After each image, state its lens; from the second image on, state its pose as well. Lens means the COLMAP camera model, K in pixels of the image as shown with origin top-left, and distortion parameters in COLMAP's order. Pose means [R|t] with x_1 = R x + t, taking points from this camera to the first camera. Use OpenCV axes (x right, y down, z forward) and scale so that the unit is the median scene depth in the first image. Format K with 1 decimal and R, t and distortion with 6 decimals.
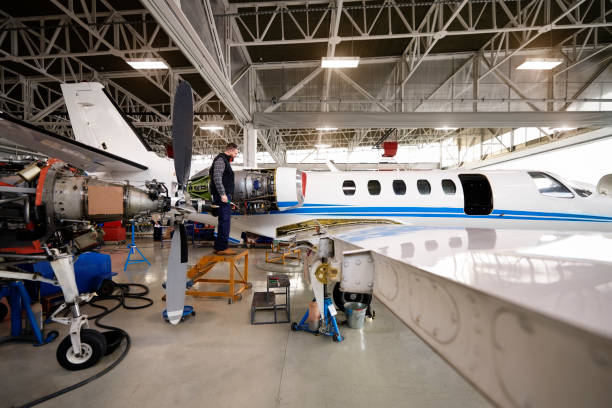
lens RADIAL K [[264.2, 0, 307.1], [0, 264.2, 218.0], [0, 0, 1]] dist [-0.001954, -0.000431]
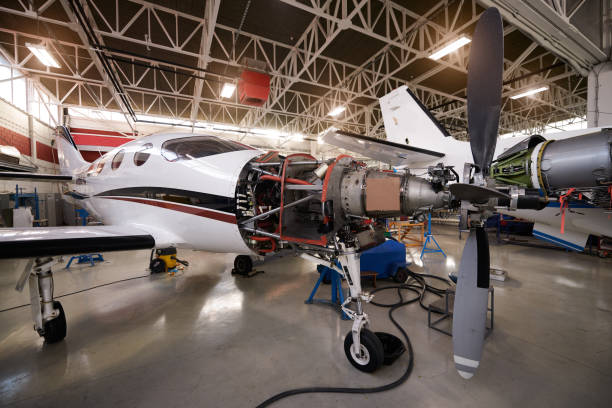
lens RADIAL K [[246.0, 0, 309.6], [0, 246.0, 204.7], [0, 0, 1]] dist [-0.001622, -0.000193]
pose [[0.486146, 0.018316, -0.873686, -0.072069], [-0.013843, 0.999816, 0.013258, -0.016065], [0.873768, 0.005649, 0.486310, 0.162282]]
